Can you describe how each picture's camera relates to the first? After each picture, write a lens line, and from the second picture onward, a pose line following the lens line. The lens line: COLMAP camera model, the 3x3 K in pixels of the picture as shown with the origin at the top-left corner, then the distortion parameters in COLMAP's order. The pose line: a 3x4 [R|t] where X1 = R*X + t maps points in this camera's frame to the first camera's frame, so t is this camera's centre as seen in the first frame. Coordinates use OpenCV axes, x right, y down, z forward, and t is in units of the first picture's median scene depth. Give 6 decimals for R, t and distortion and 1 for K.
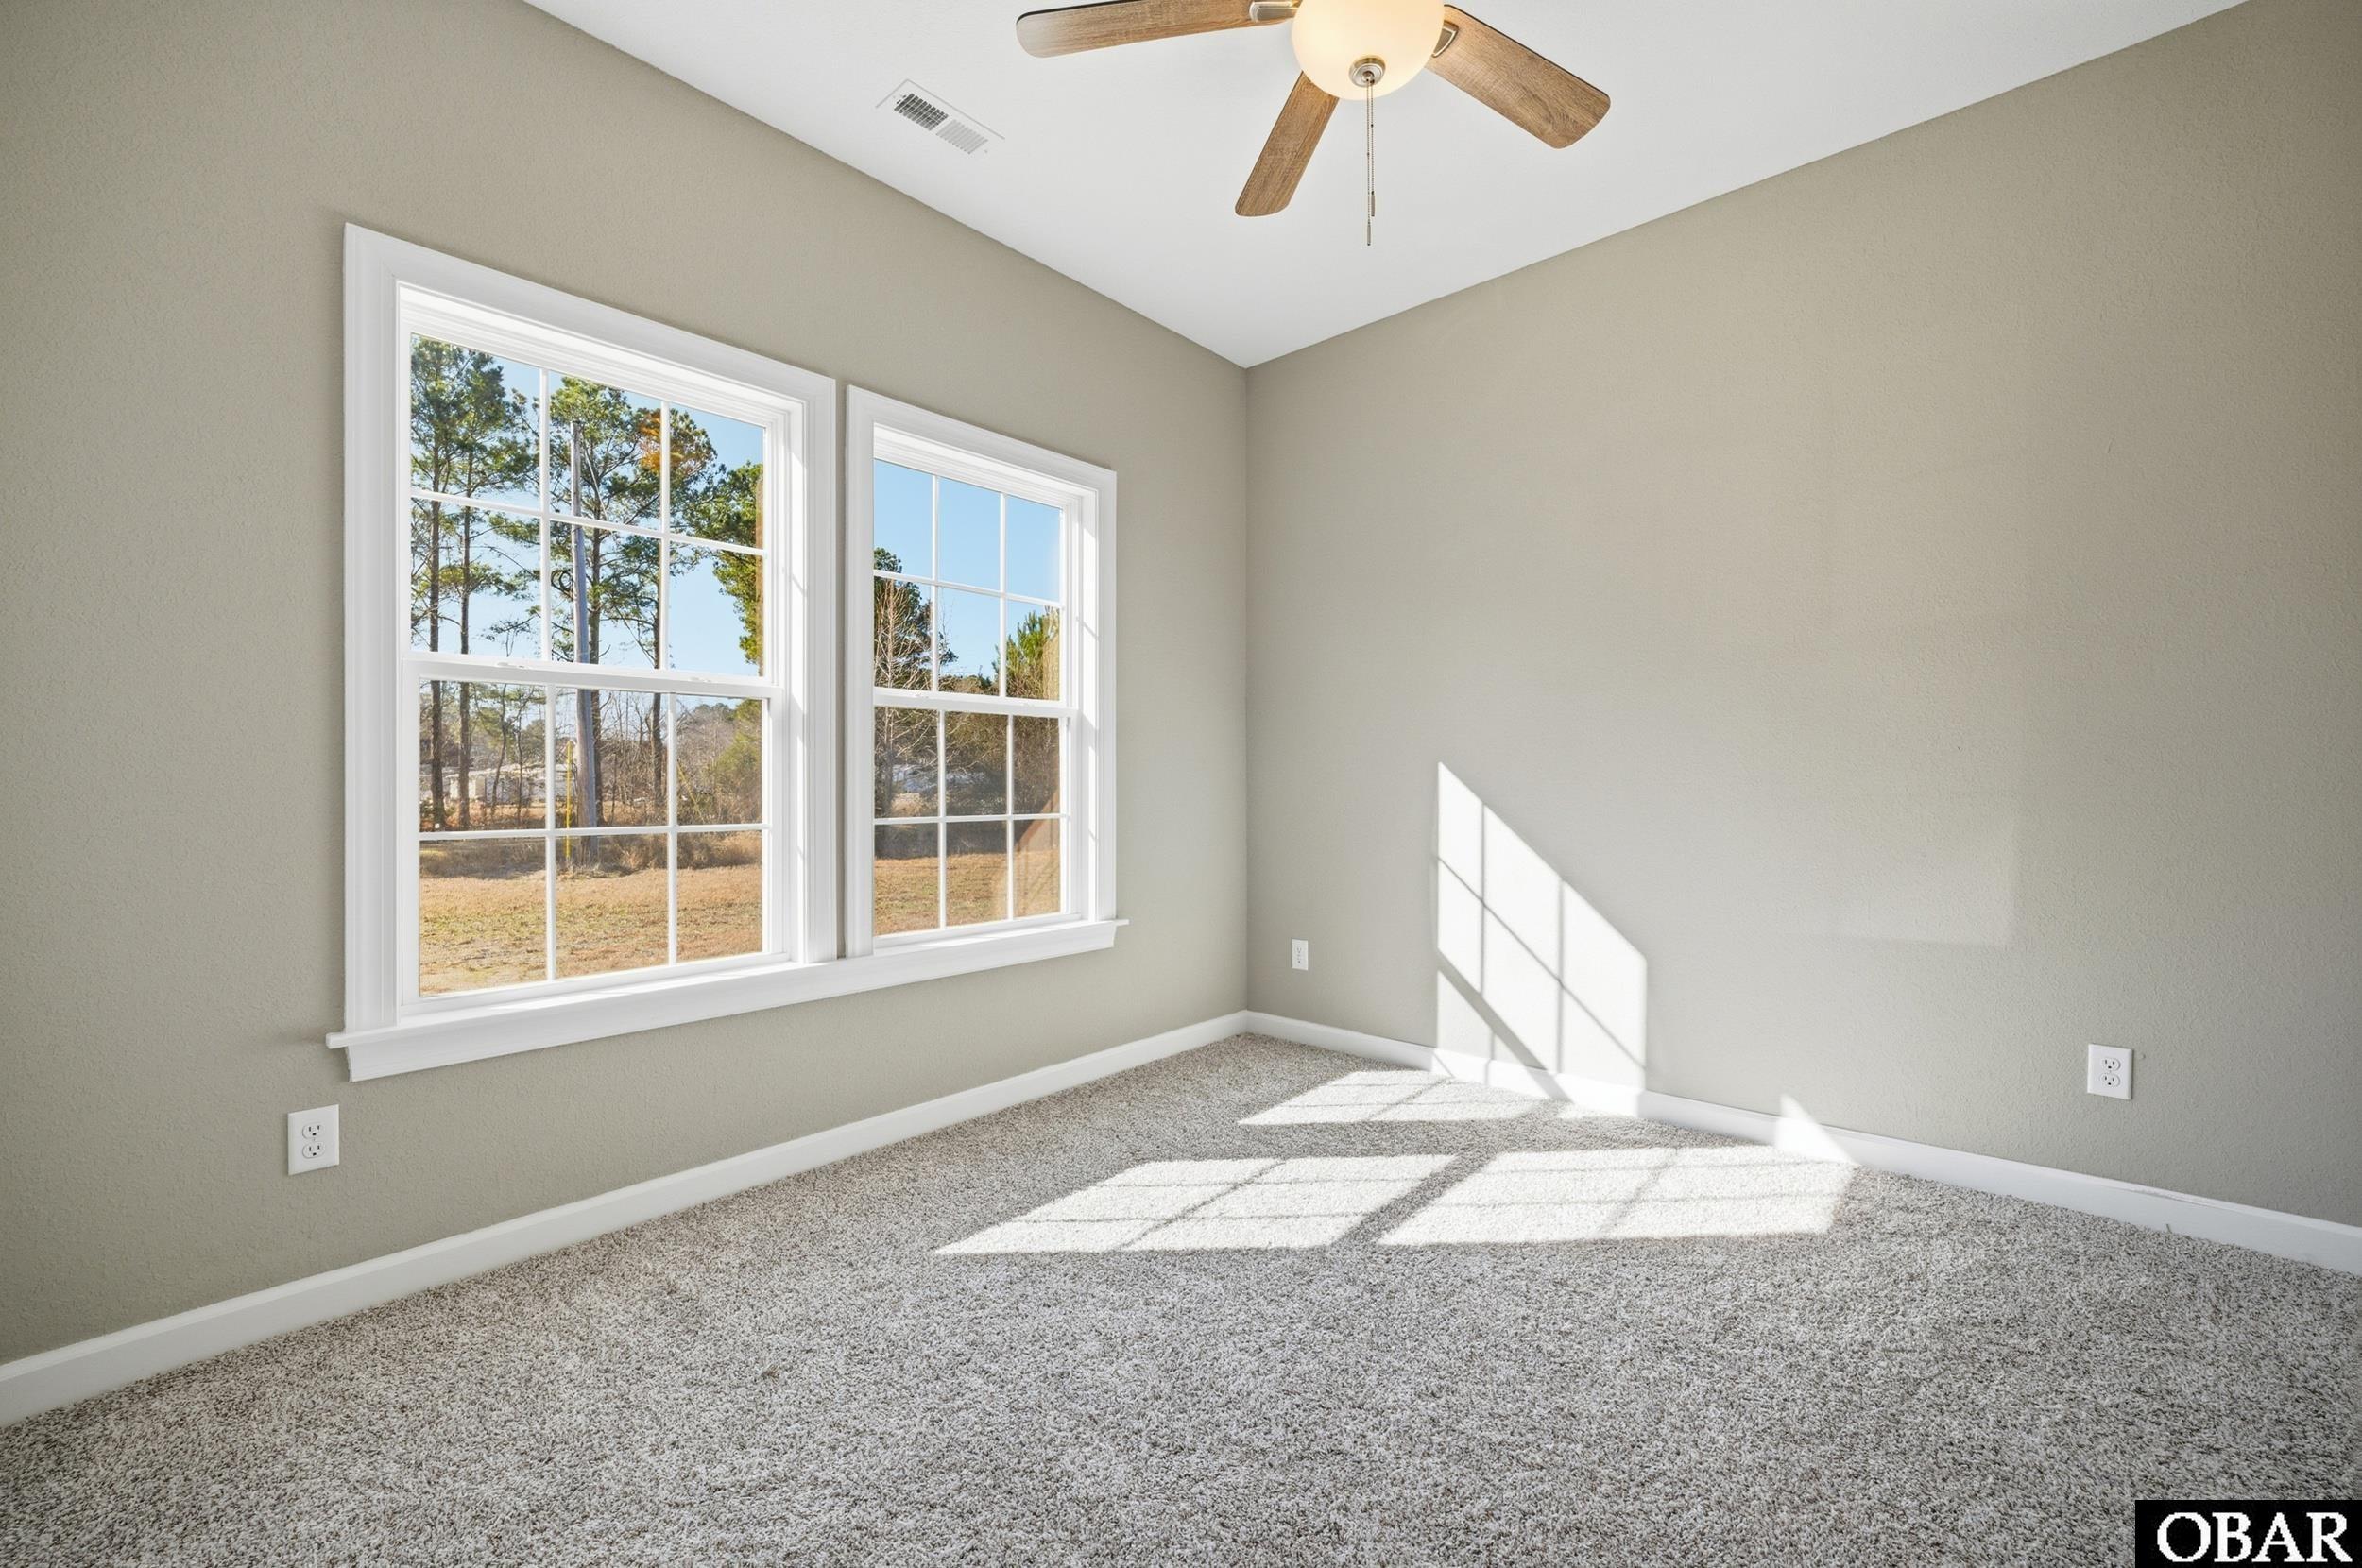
lens RADIAL K [[863.7, 0, 1178.1], [0, 863.7, 770.7], [0, 0, 1]] dist [-0.023593, -0.000026]
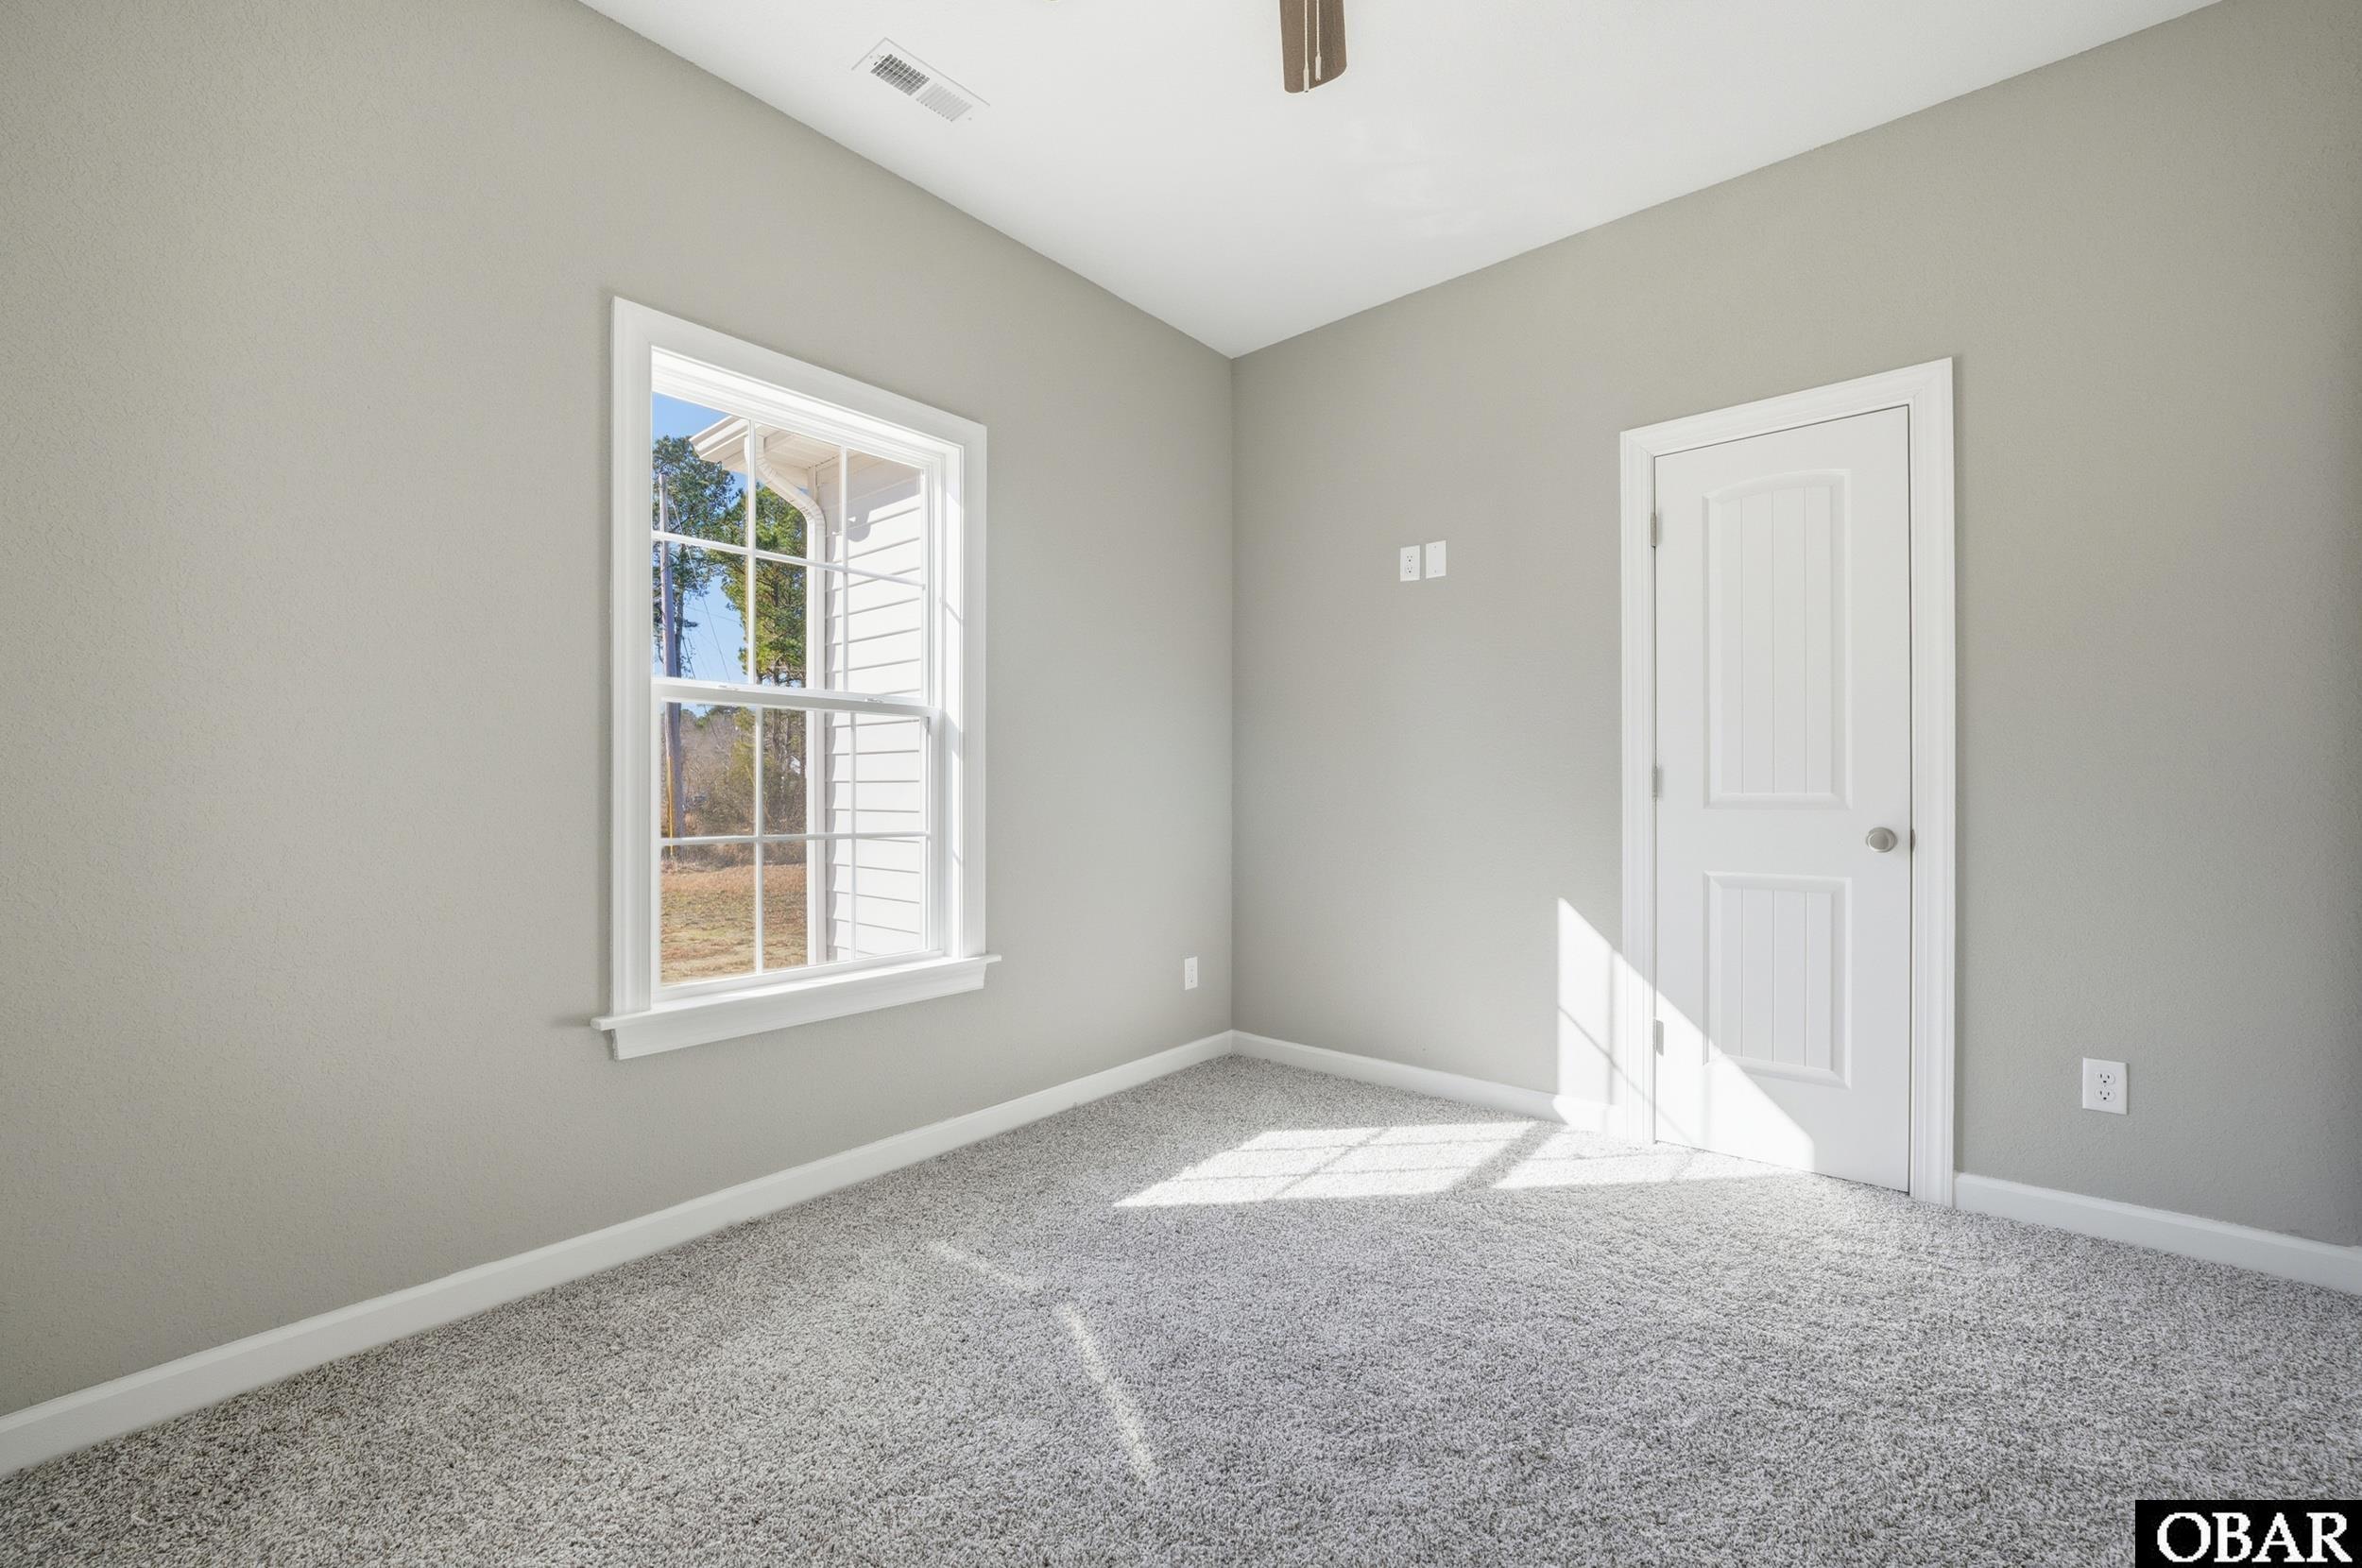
lens RADIAL K [[952.4, 0, 1173.2], [0, 952.4, 787.1], [0, 0, 1]] dist [-0.021528, 0.002935]
pose [[0.998605, -0.002499, 0.052748, -0.238804], [0.001949, 0.999943, 0.010479, -0.006182], [-0.052771, -0.010362, 0.998553, -0.233731]]
